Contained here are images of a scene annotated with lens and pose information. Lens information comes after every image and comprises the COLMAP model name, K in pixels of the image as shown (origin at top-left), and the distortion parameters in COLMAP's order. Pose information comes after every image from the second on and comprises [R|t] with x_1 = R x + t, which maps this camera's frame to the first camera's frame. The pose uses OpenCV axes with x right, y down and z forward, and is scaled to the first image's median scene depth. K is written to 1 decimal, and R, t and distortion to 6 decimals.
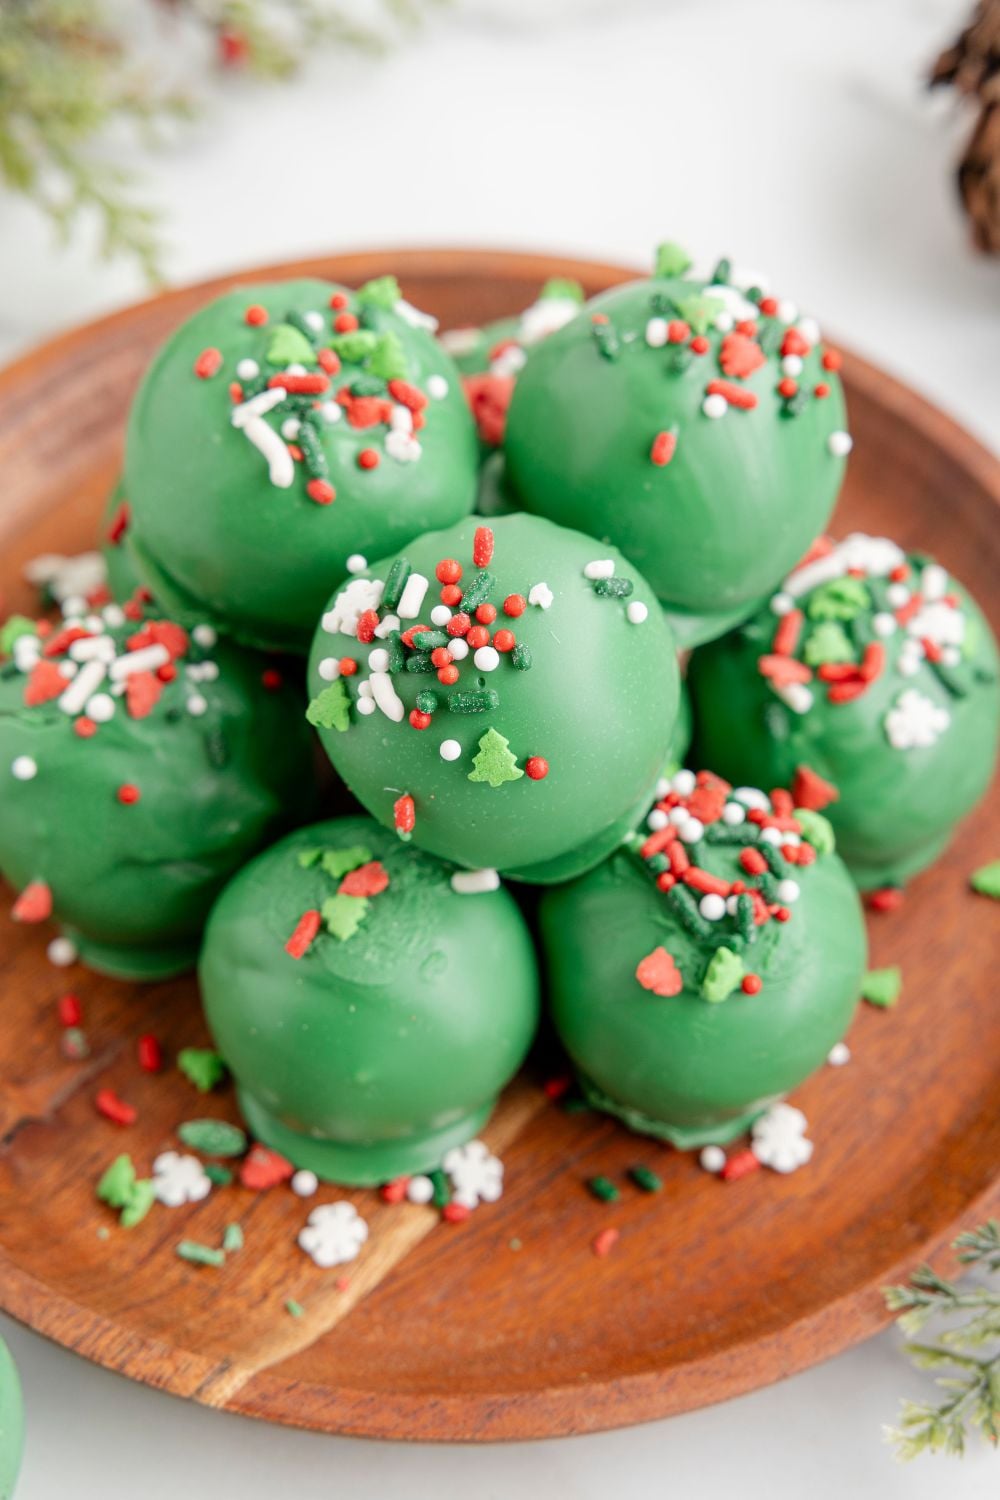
lens RADIAL K [[2916.1, 0, 500.0], [0, 2916.1, 750.0], [0, 0, 1]] dist [0.080594, 0.150607]
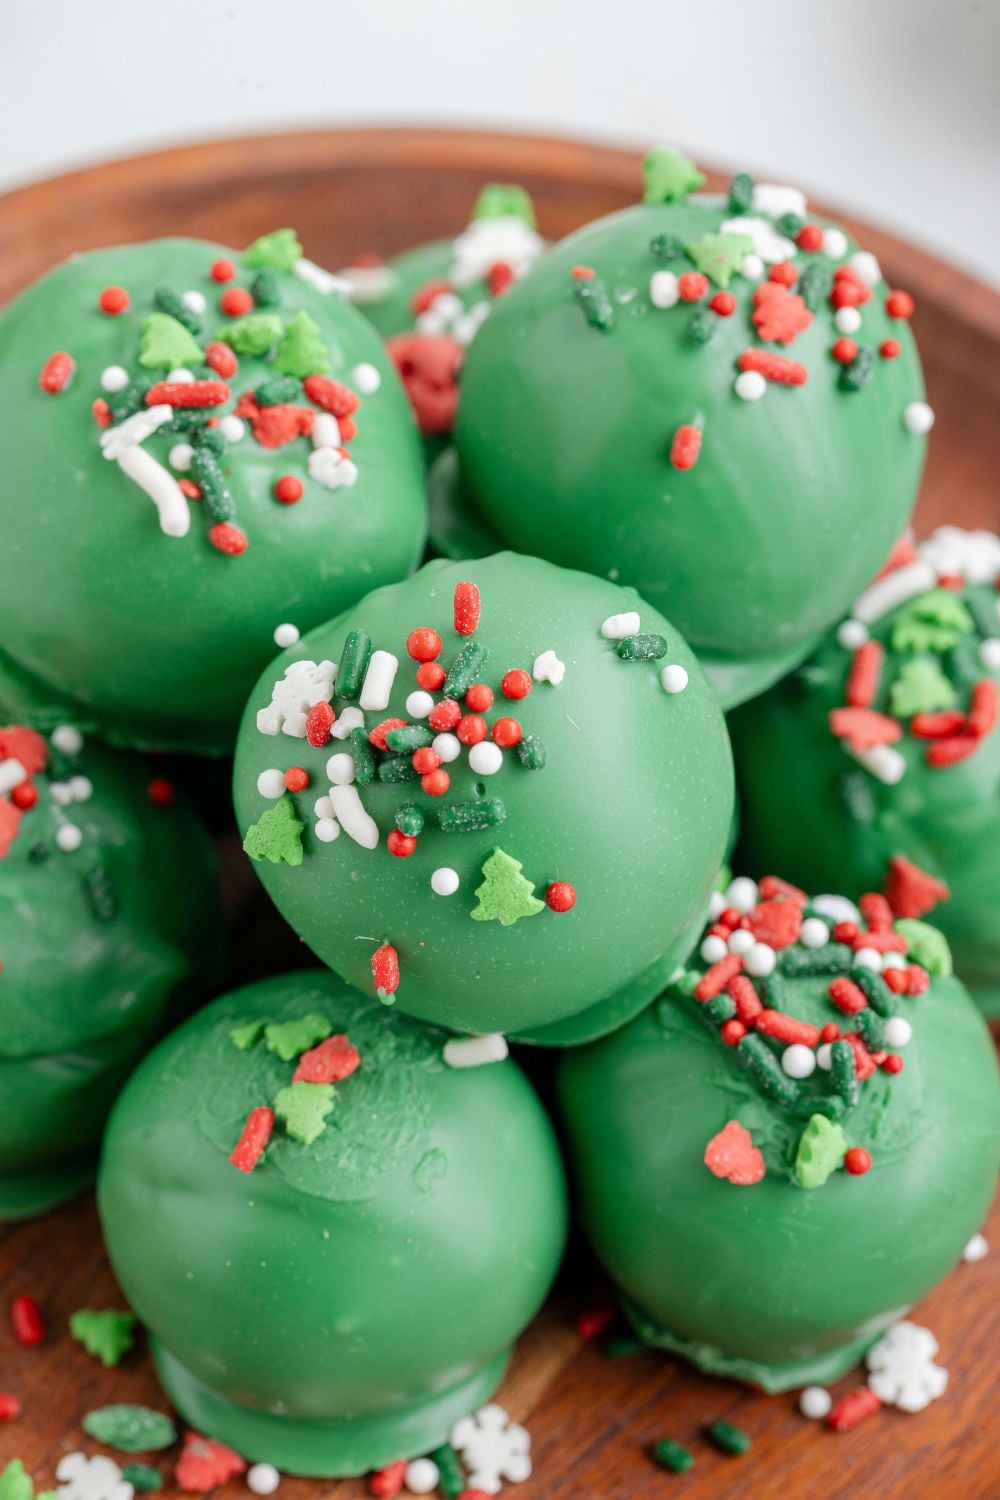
lens RADIAL K [[5738.9, 0, 500.0], [0, 5738.9, 750.0], [0, 0, 1]] dist [-0.038044, 2.226990]
pose [[0.995924, -0.072679, 0.053408, -0.074143], [0.072565, 0.997355, 0.004061, -0.036193], [-0.053562, -0.000169, 0.998564, -0.449417]]
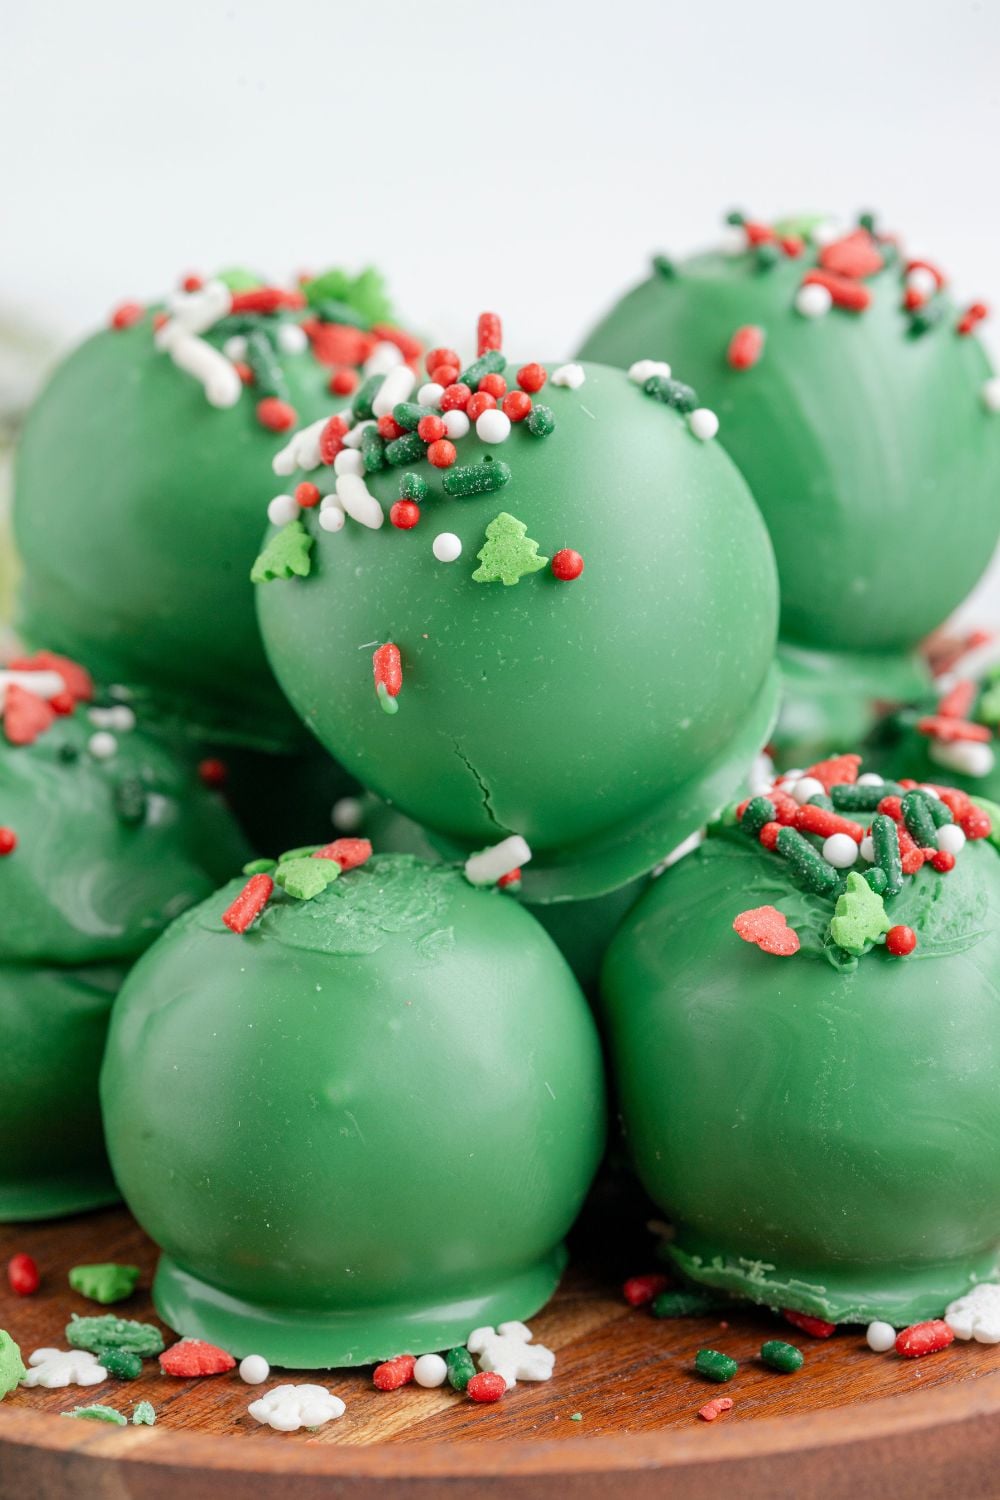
lens RADIAL K [[5738.9, 0, 500.0], [0, 5738.9, 750.0], [0, 0, 1]] dist [-0.038044, 2.226990]
pose [[0.998389, -0.044156, -0.035619, 0.041360], [0.018071, 0.842665, -0.538134, 0.750916], [0.053777, 0.536624, 0.842106, -0.156095]]
